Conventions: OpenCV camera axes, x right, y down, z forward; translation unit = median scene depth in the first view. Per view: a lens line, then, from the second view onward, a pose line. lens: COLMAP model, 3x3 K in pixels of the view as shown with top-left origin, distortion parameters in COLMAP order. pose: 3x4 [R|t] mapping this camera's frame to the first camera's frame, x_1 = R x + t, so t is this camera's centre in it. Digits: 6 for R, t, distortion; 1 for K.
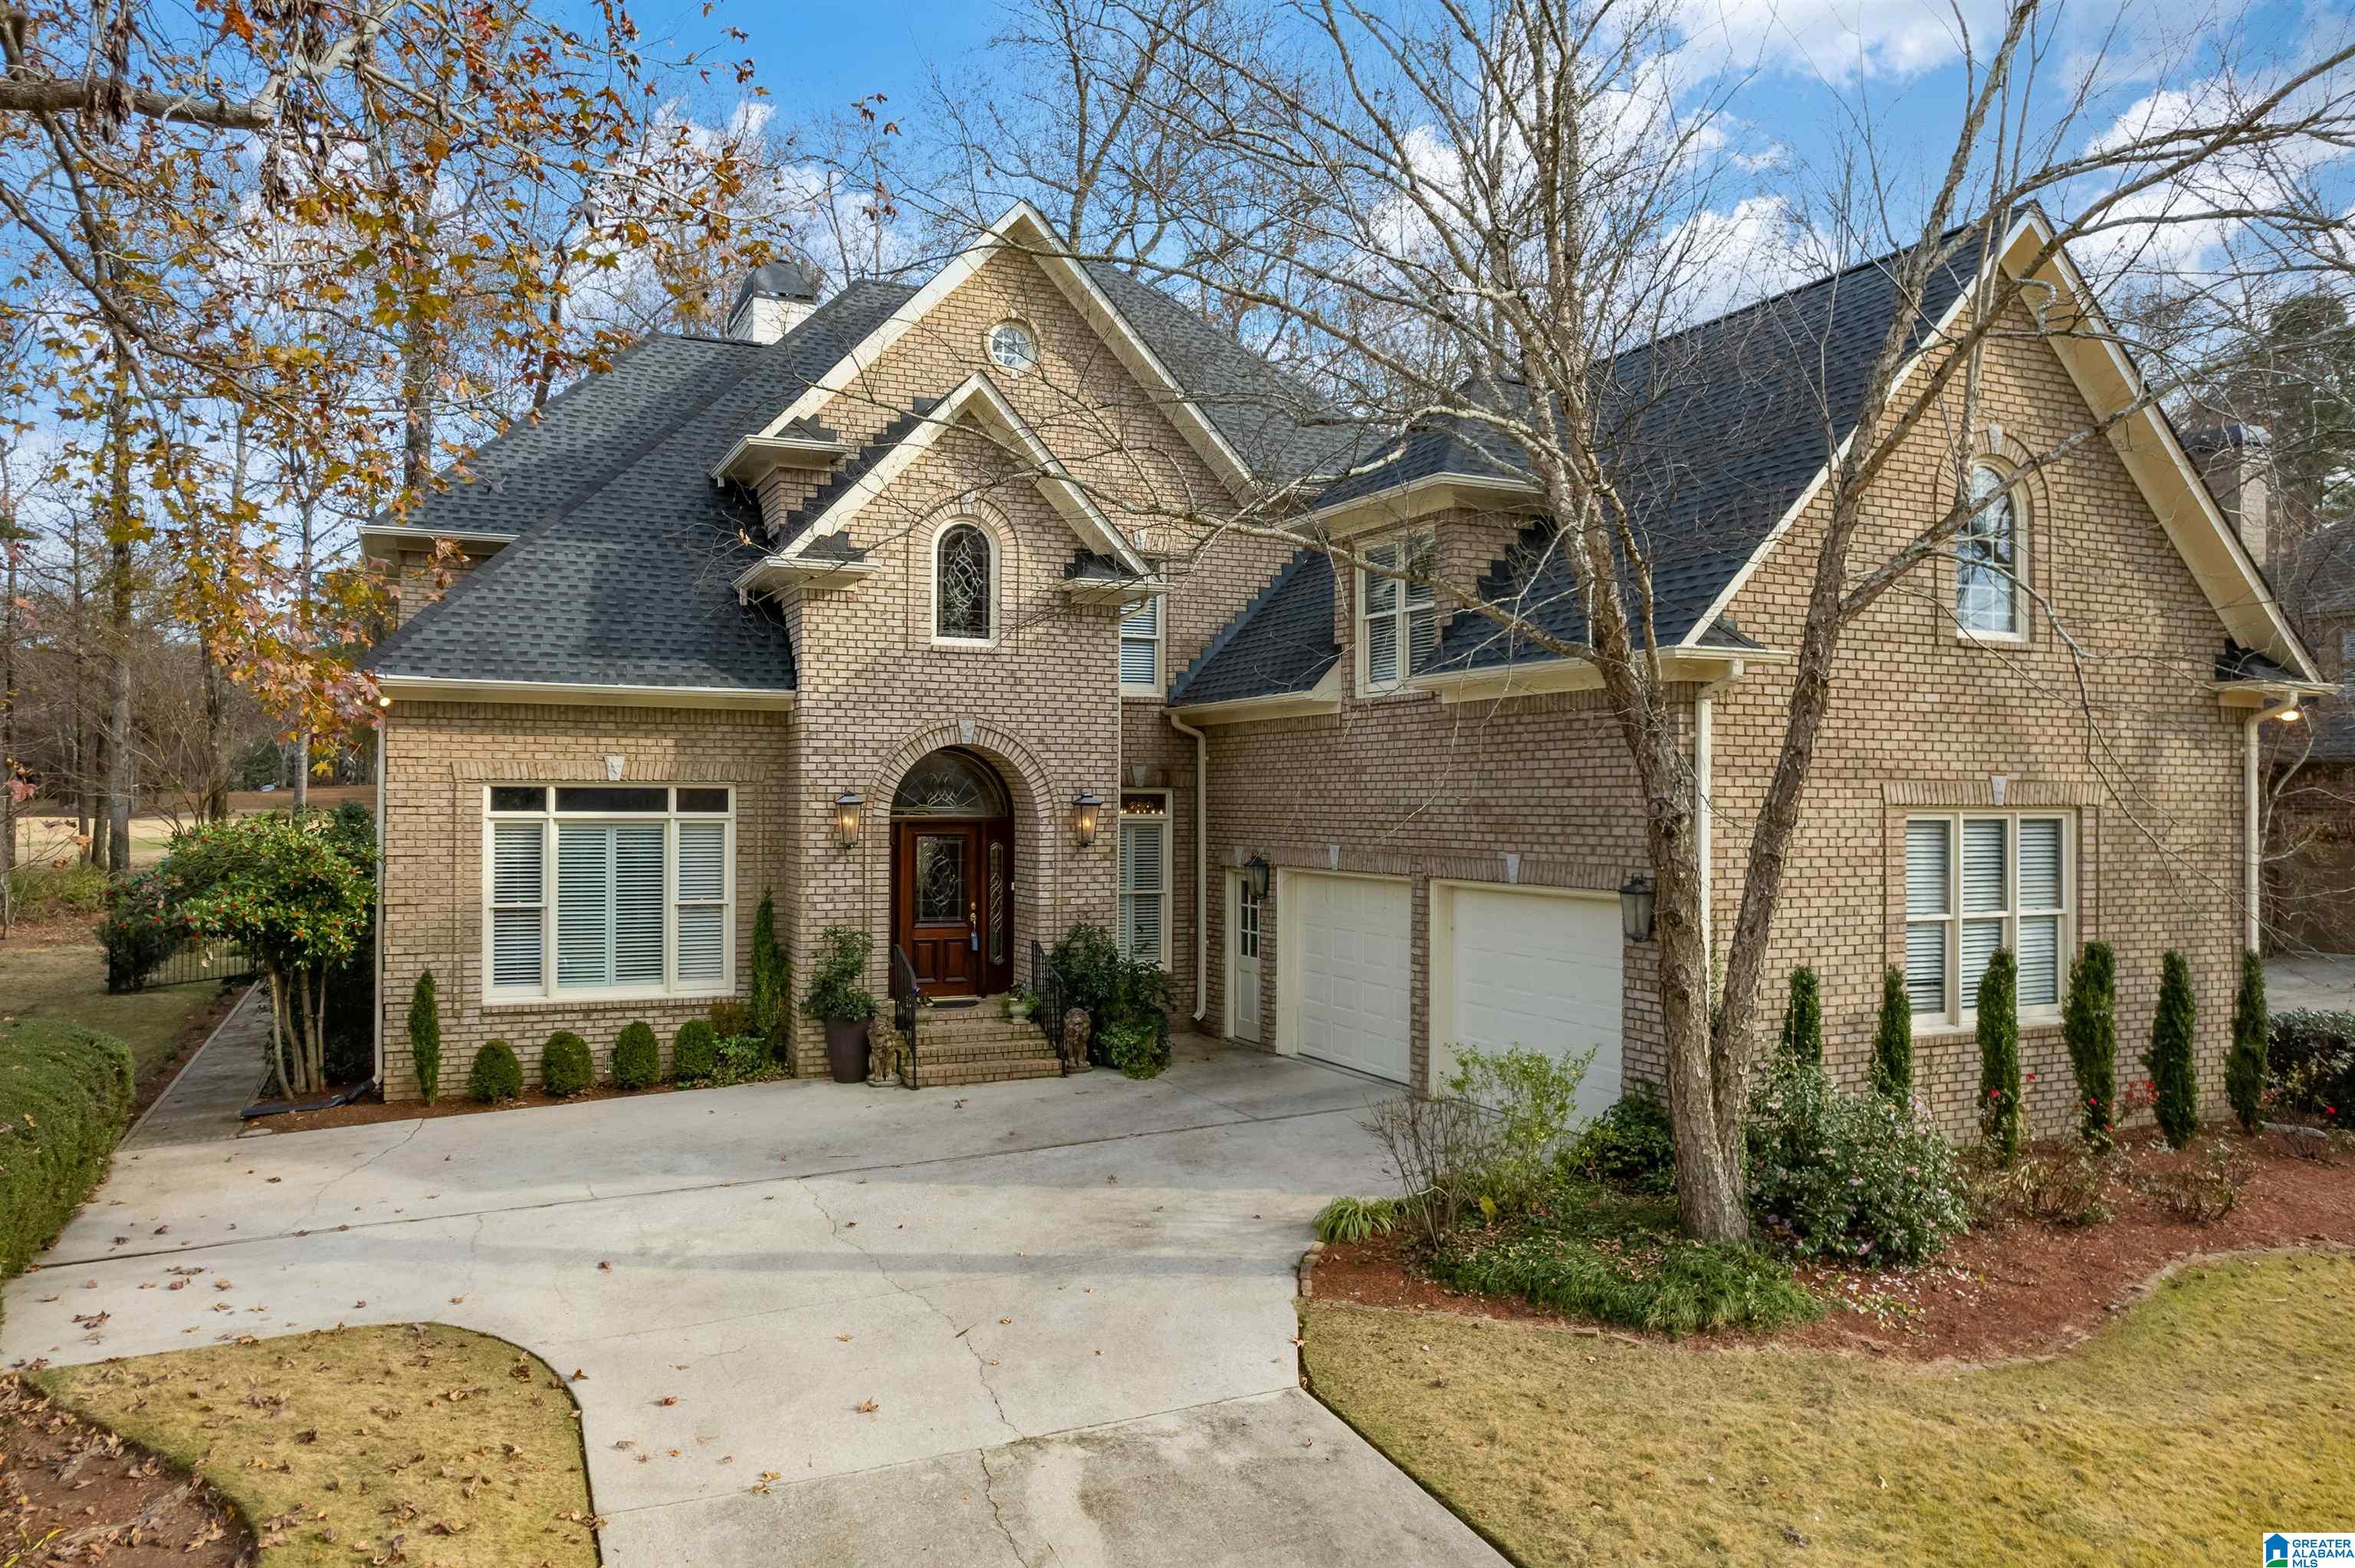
lens RADIAL K [[1614.5, 0, 1177.5], [0, 1614.5, 784.0], [0, 0, 1]] dist [-0.047718, 0.000072]
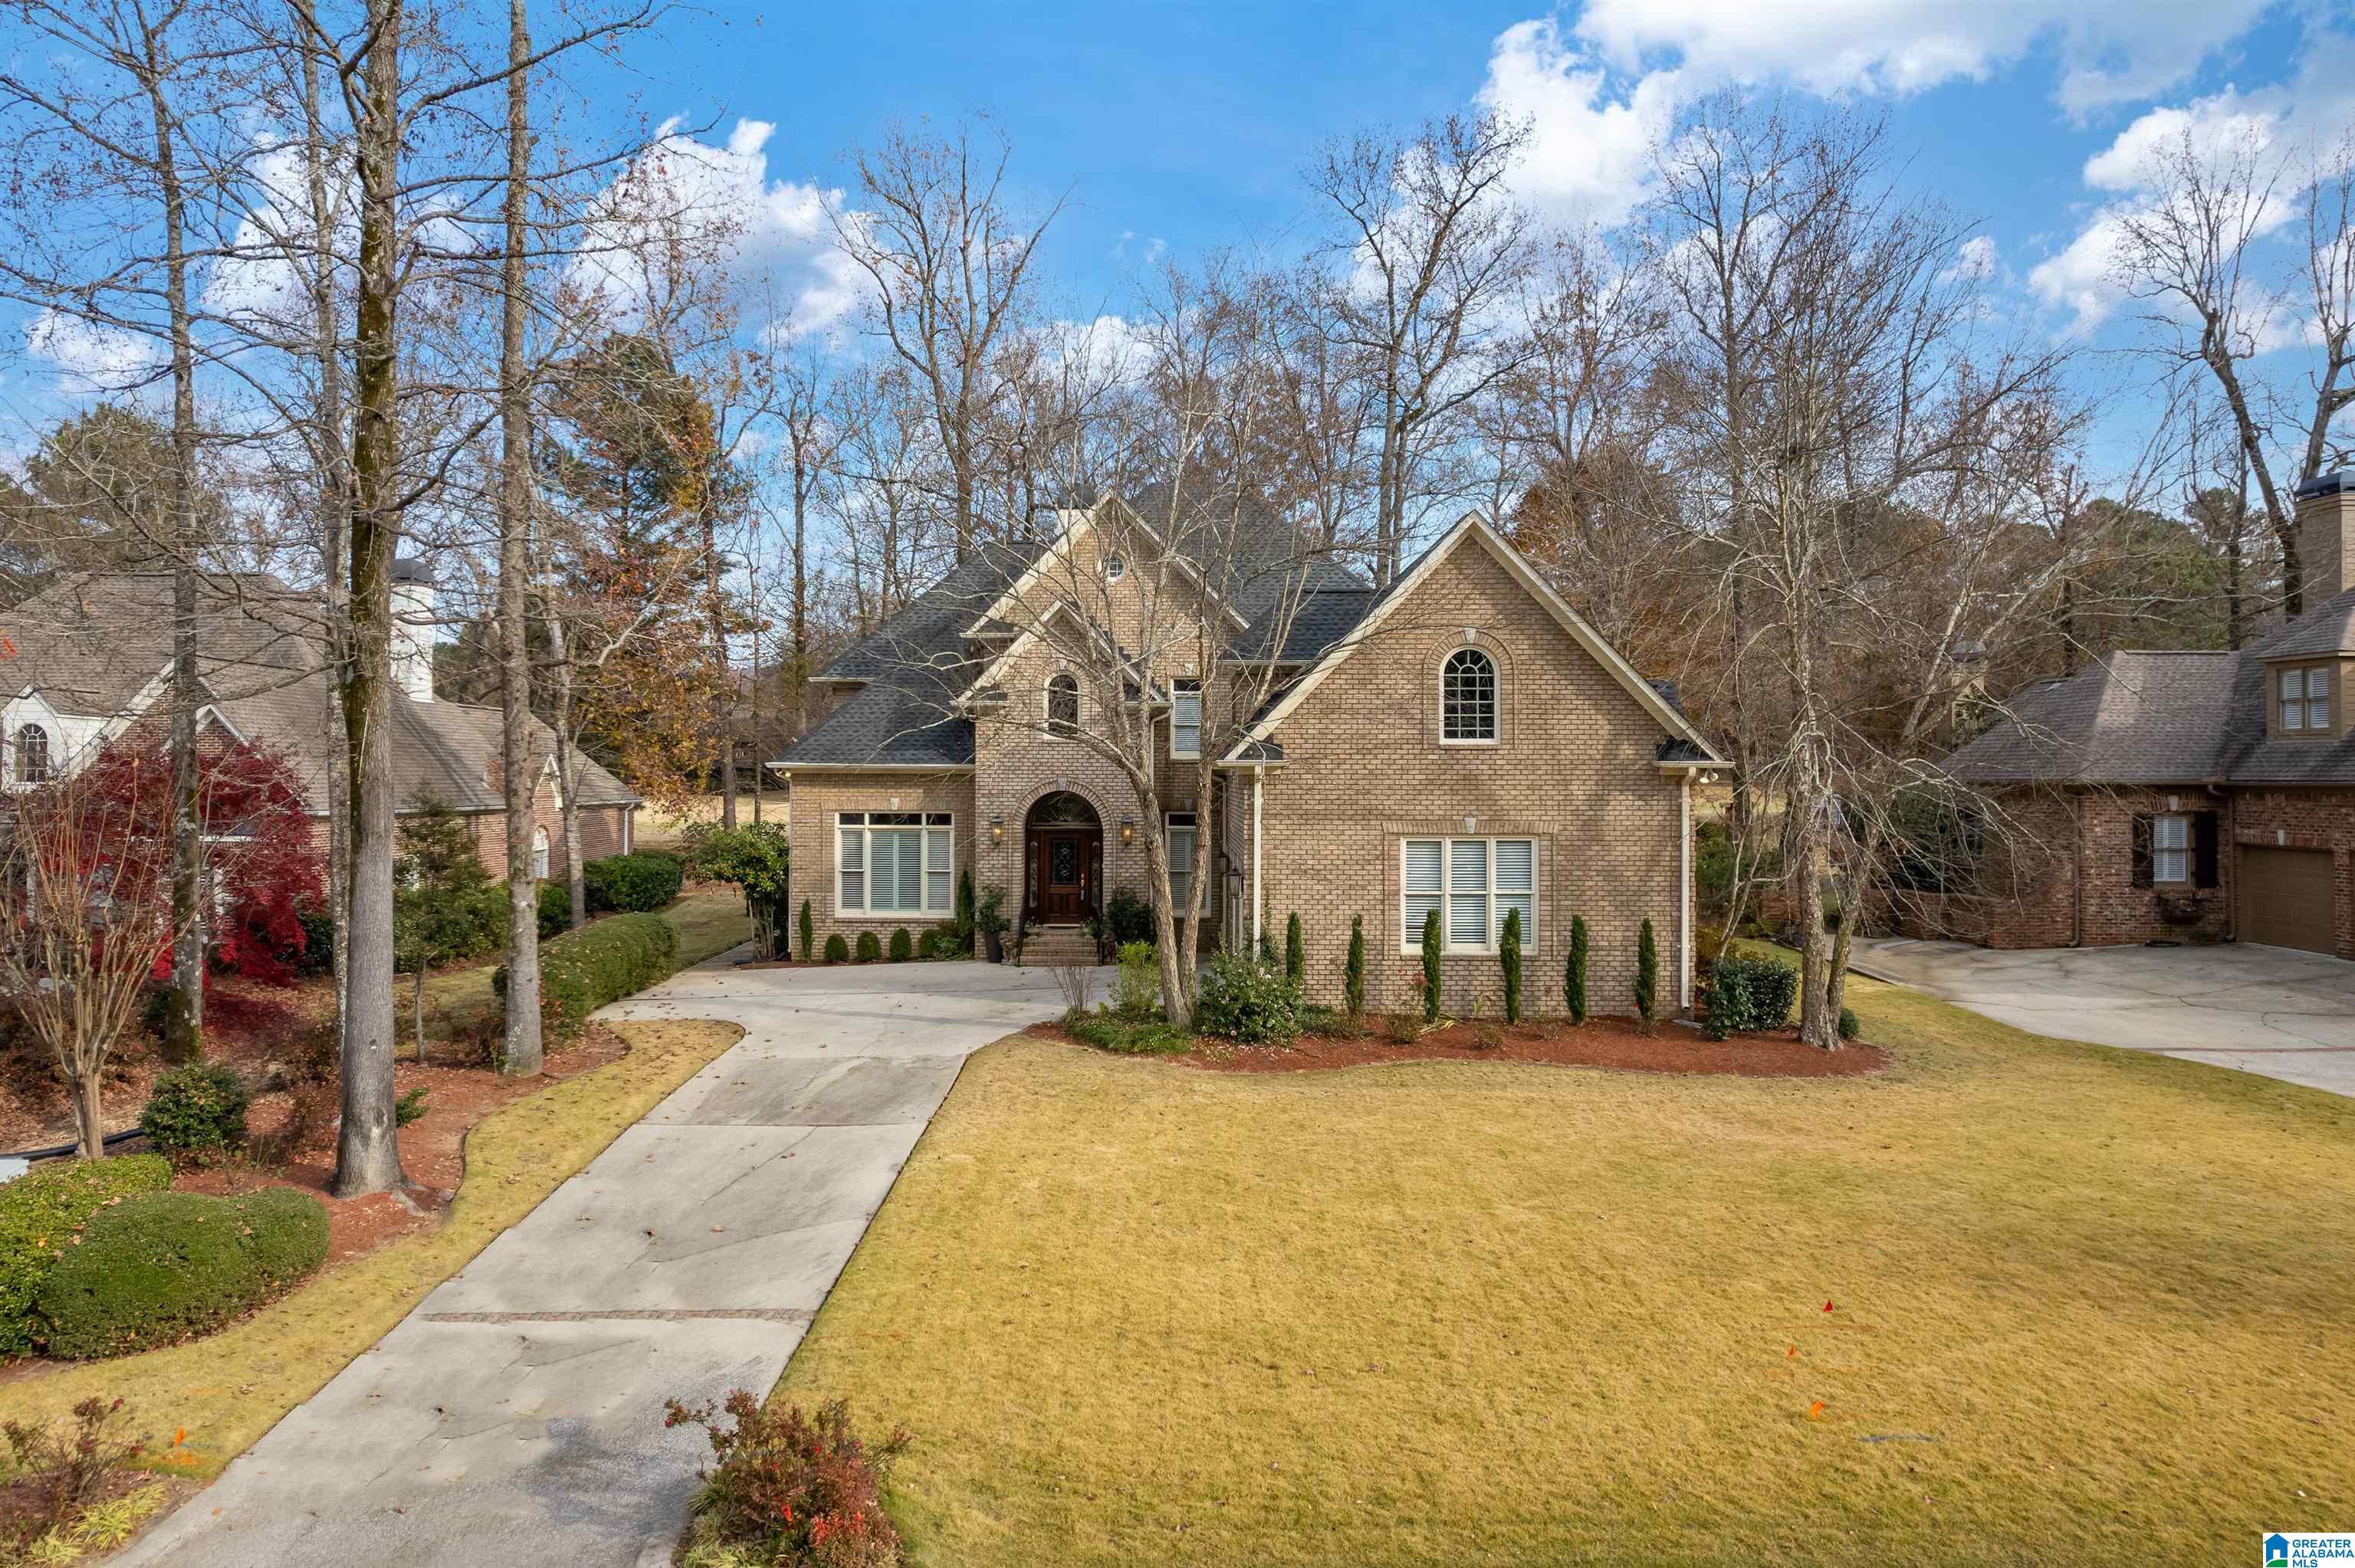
lens RADIAL K [[1599.5, 0, 1177.5], [0, 1599.5, 784.0], [0, 0, 1]] dist [-0.055462, 0.051533]
pose [[0.908673, -0.000615, -0.417507, 0.822599], [0.006617, 0.999895, 0.012929, -0.059181], [0.417455, -0.014511, 0.908582, -0.692839]]
